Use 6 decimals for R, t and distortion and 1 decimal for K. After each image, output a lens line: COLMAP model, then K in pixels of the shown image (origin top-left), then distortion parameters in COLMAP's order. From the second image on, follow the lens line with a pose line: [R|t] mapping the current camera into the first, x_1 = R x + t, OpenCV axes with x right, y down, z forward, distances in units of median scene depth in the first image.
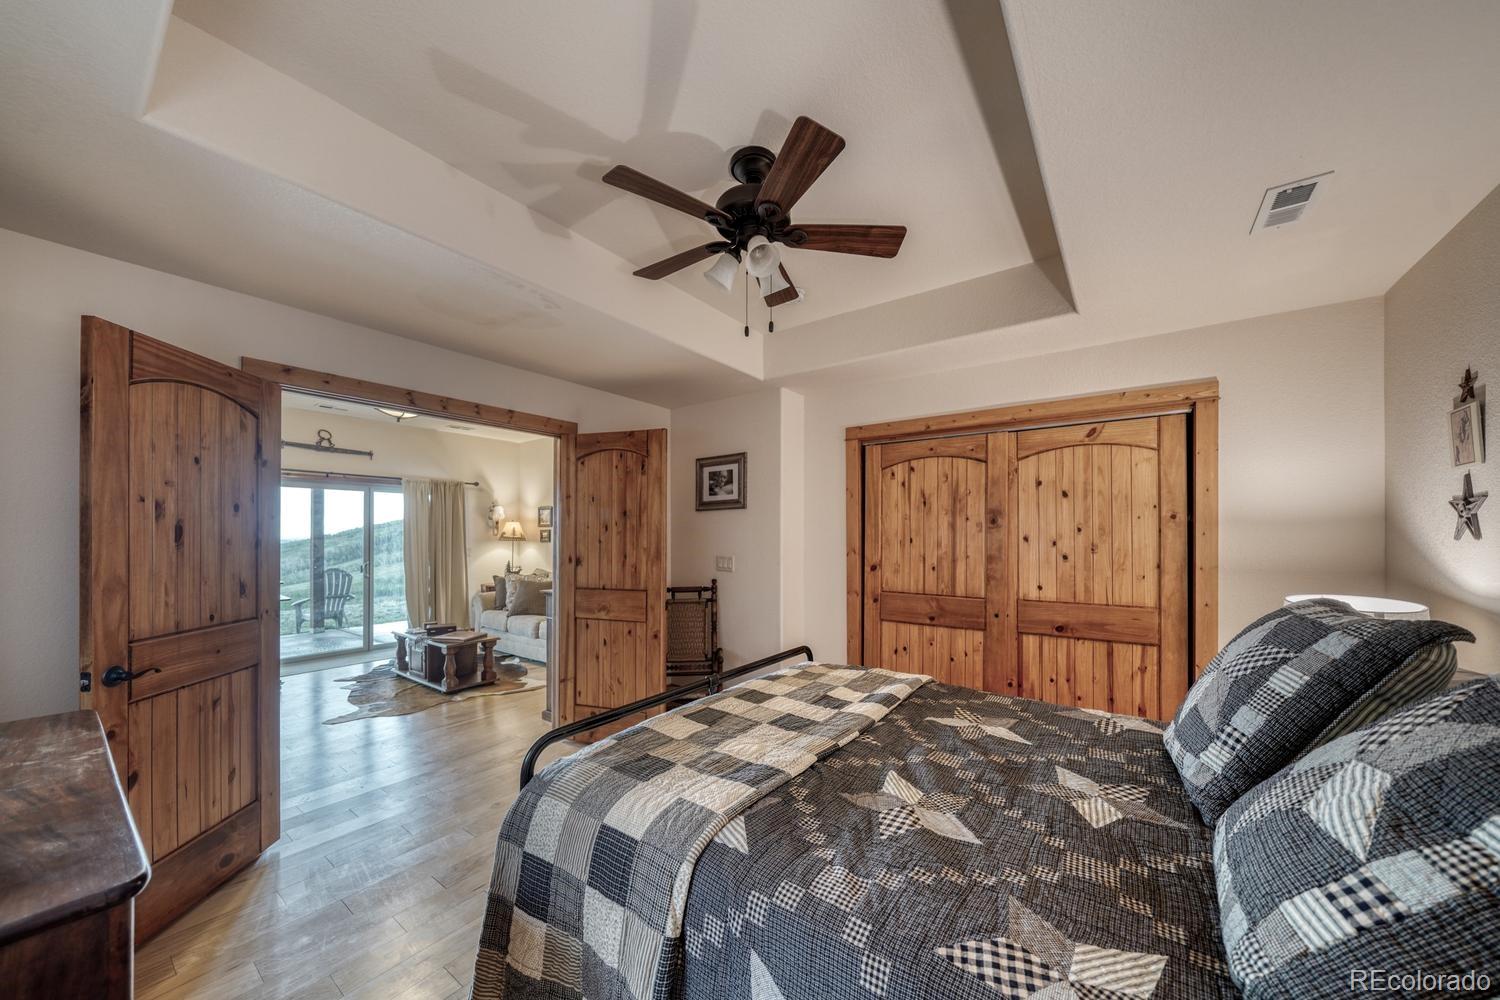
lens RADIAL K [[526.1, 0, 744.1], [0, 526.1, 534.9], [0, 0, 1]] dist [-0.001734, -0.000016]
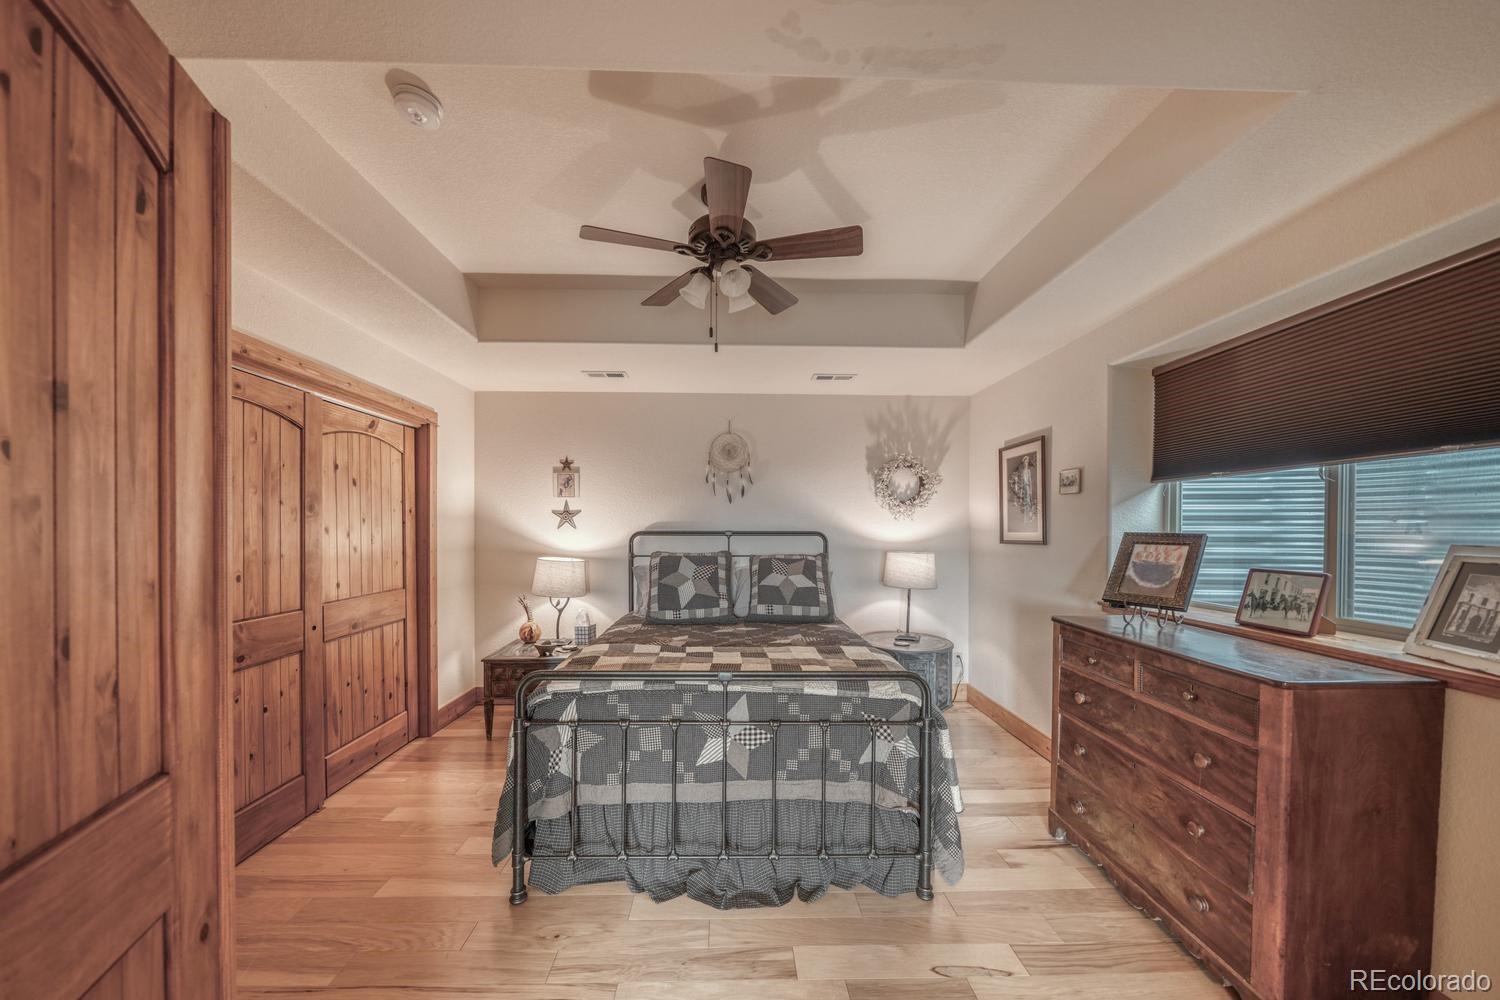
lens RADIAL K [[526.1, 0, 744.1], [0, 526.1, 534.9], [0, 0, 1]] dist [-0.001734, -0.000016]
pose [[-0.614131, -0.013217, 0.789093, -0.544616], [-0.006164, 0.999910, 0.011951, 0.001008], [-0.789180, 0.002476, -0.614157, 0.995603]]
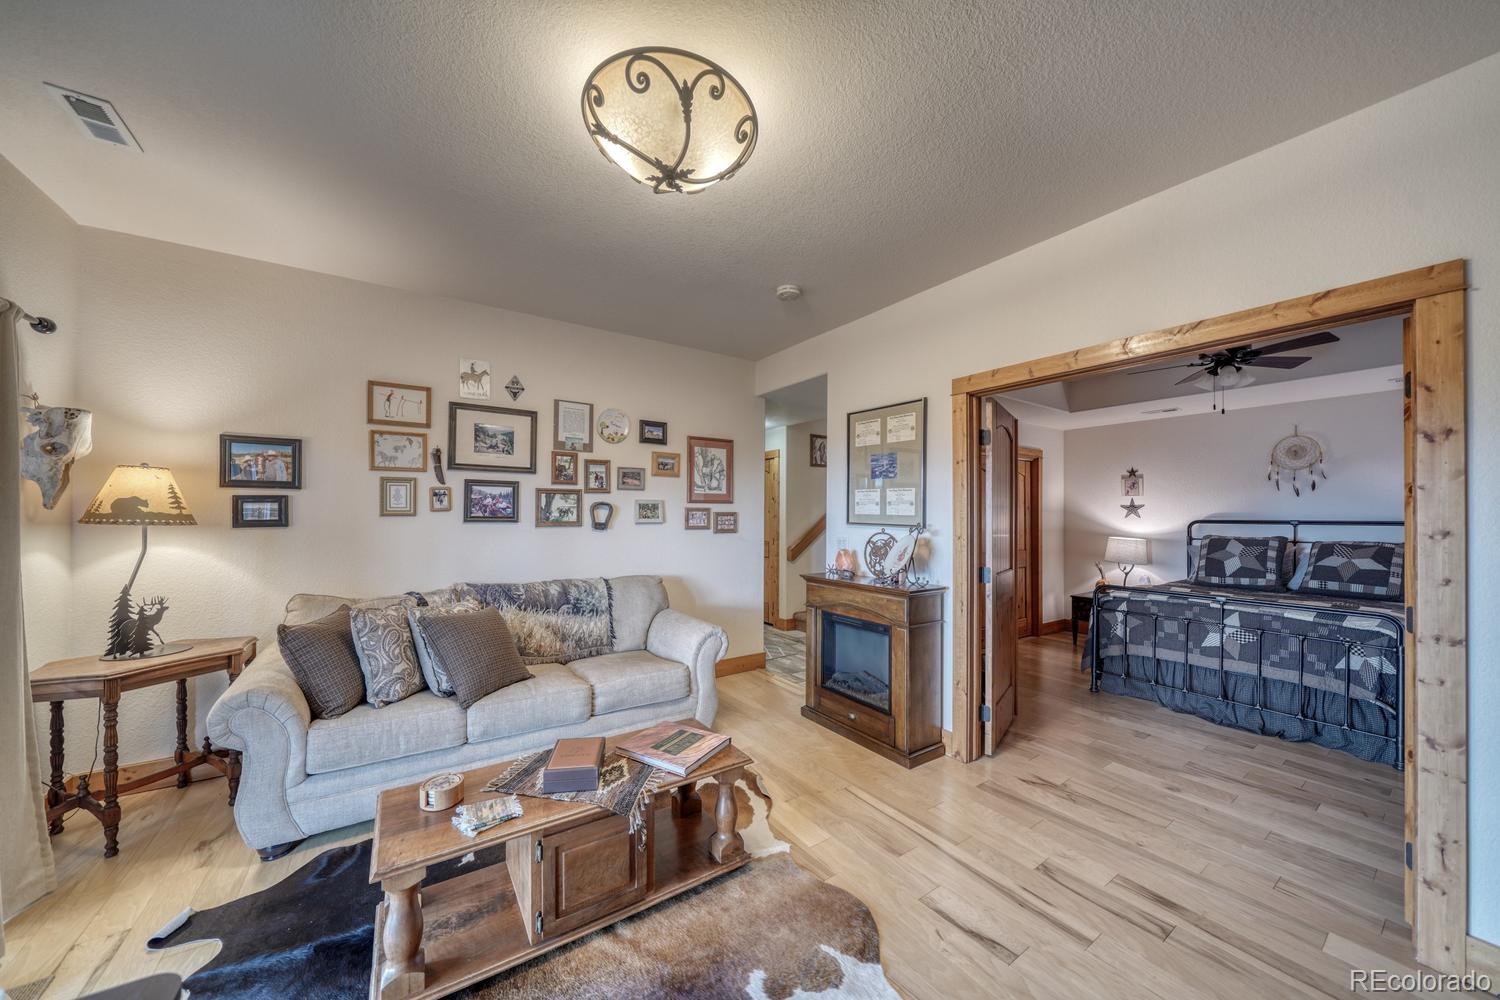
lens RADIAL K [[512.6, 0, 743.5], [0, 512.6, 509.1], [0, 0, 1]] dist [-0.006447, 0.000014]
pose [[0.338942, 0.011638, 0.940735, -1.409788], [-0.008301, 0.999922, -0.009379, 0.001509], [-0.940771, -0.004630, 0.339012, 1.223377]]
